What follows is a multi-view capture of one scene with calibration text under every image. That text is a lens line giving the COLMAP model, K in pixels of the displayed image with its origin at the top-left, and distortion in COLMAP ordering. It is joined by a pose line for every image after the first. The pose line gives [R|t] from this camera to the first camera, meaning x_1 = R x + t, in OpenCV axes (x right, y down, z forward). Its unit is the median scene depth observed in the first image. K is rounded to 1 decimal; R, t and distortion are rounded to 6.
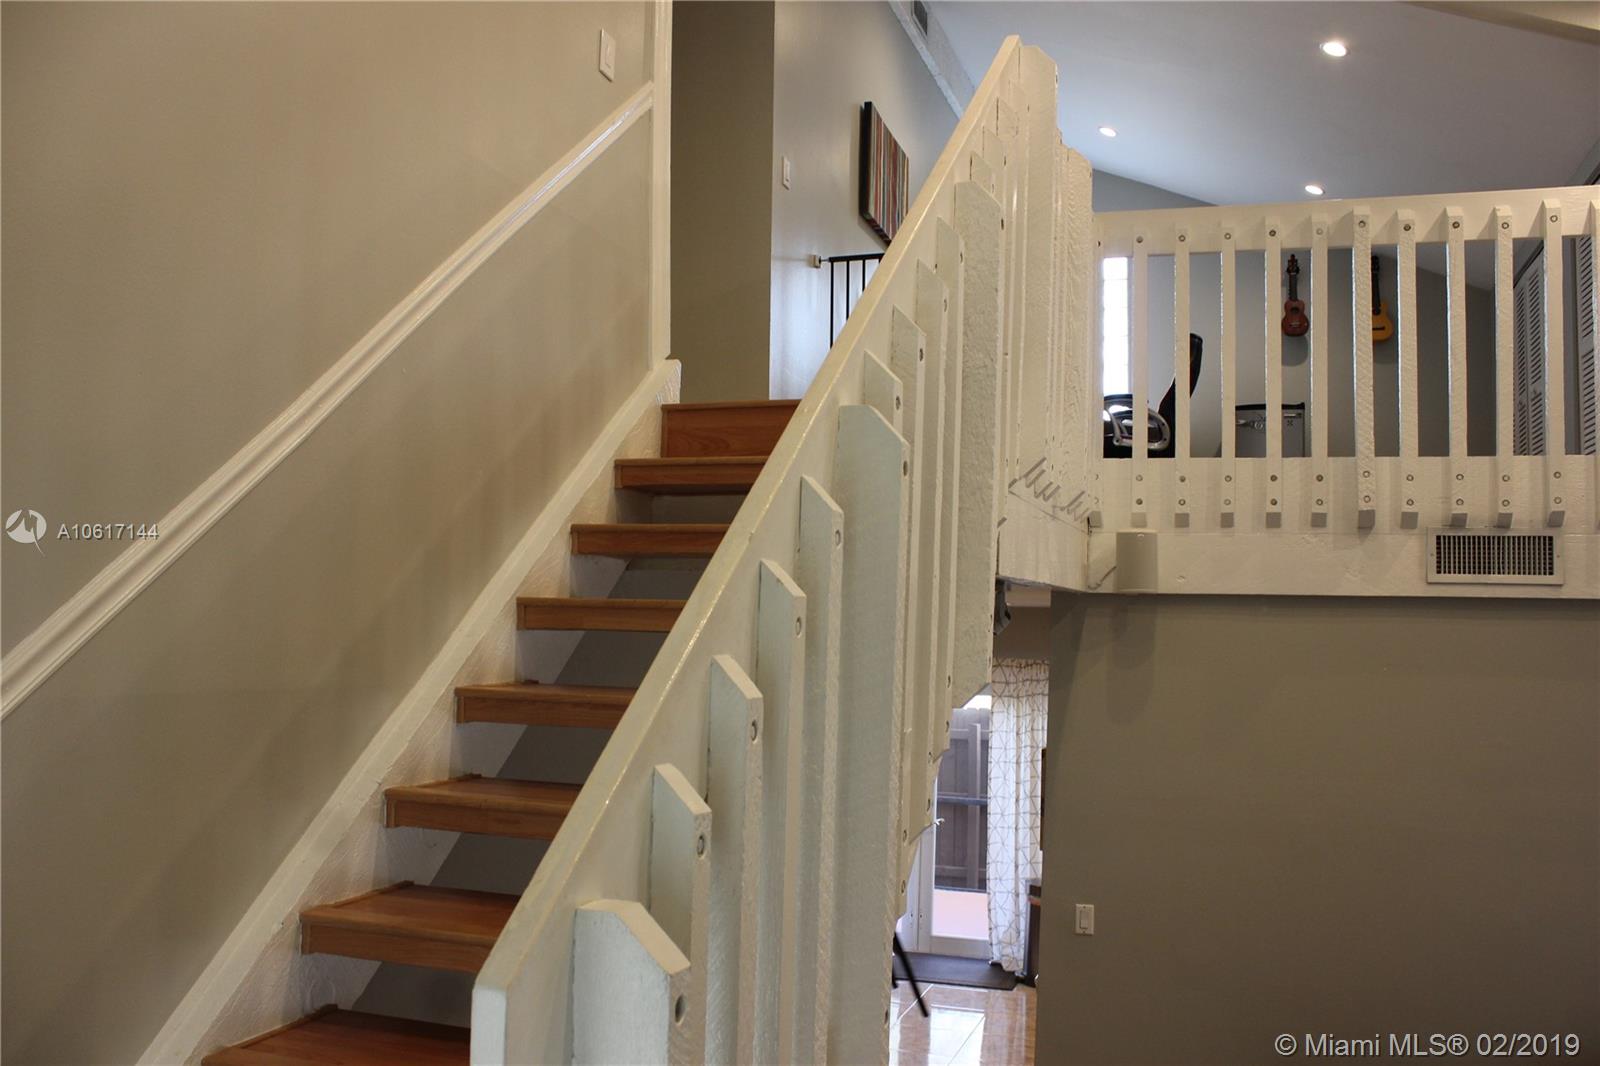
lens RADIAL K [[1321.8, 0, 816.6], [0, 1321.8, 551.1], [0, 0, 1]] dist [-0.163845, 0.148083]
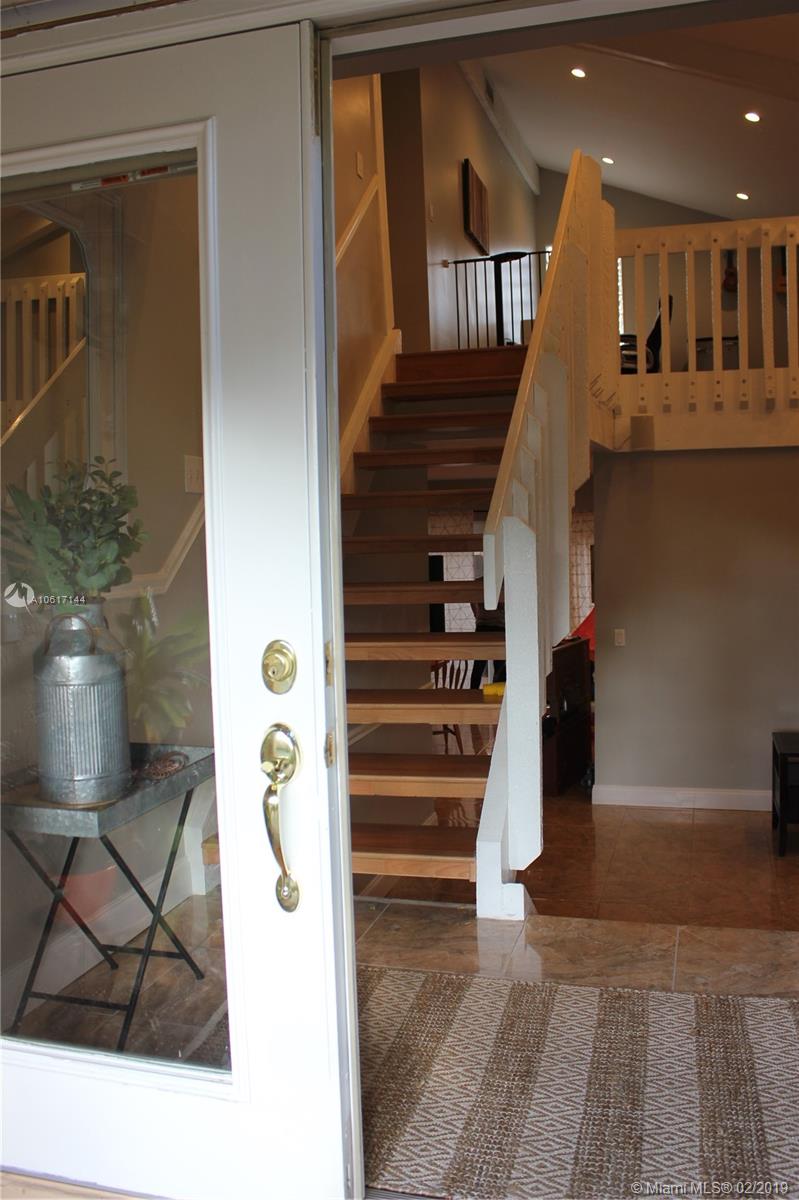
lens RADIAL K [[1063.4, 0, 399.5], [0, 1063.4, 600.0], [0, 0, 1]] dist [-0.183816, 0.207112]
pose [[0.997992, -0.053443, 0.033987, -0.141119], [0.048606, 0.990324, 0.129985, 0.031467], [-0.040605, -0.128072, 0.990933, -0.414235]]
